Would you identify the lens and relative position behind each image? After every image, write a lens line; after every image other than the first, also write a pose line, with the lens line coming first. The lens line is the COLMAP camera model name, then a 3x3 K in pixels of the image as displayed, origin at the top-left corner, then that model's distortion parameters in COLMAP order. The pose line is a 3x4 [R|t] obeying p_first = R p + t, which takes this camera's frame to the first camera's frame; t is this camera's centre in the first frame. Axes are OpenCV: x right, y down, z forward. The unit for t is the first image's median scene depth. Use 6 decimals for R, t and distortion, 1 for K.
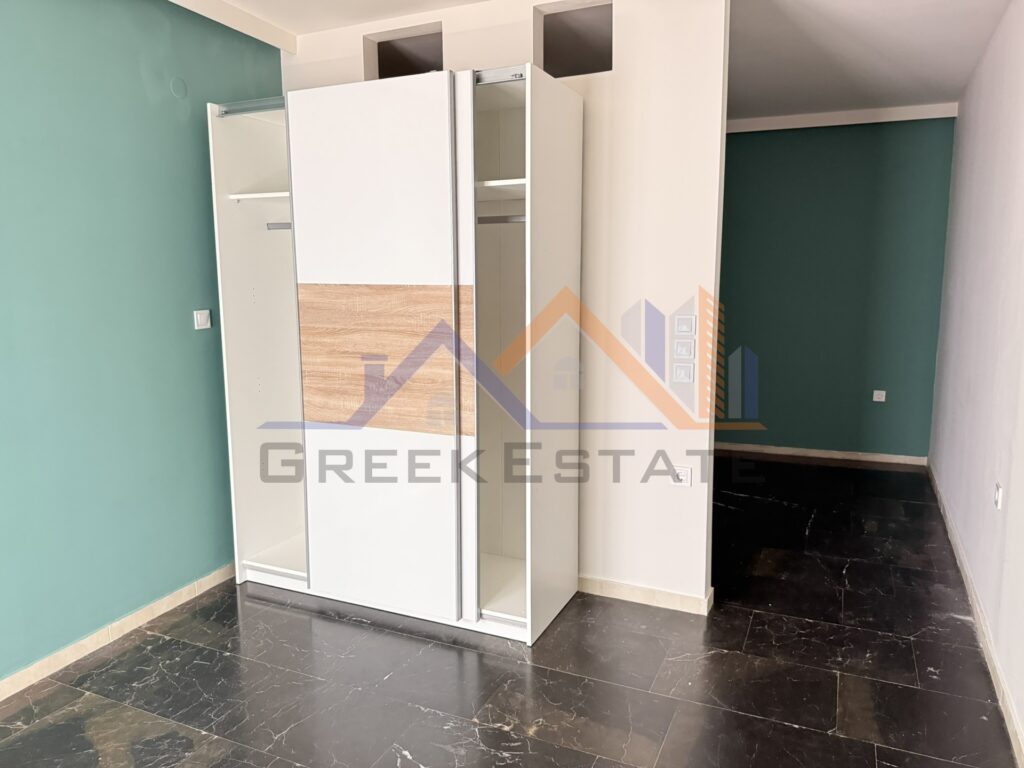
lens RADIAL K [[732.2, 0, 510.1], [0, 732.2, 371.7], [0, 0, 1]] dist [0.122723, -0.173560]
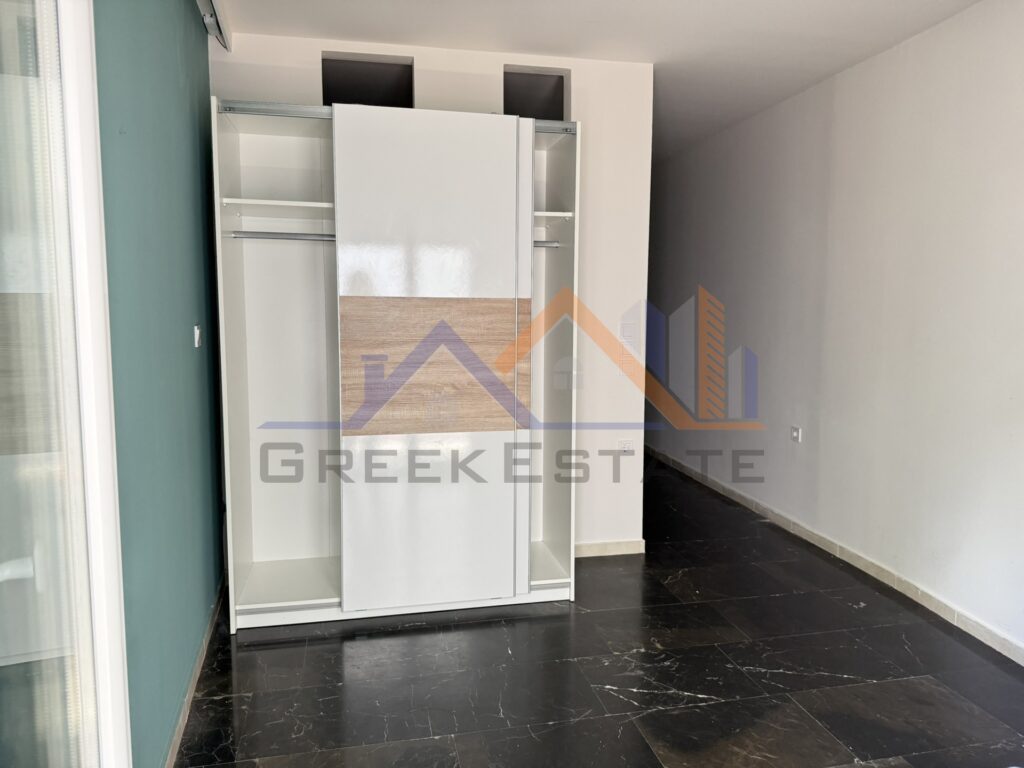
lens RADIAL K [[732.2, 0, 510.1], [0, 732.2, 371.7], [0, 0, 1]] dist [0.122723, -0.173560]
pose [[0.797892, -0.048451, 0.600850, -0.731350], [0.071295, 0.997353, -0.014251, 0.011843], [-0.598570, 0.054208, 0.799235, 0.090251]]
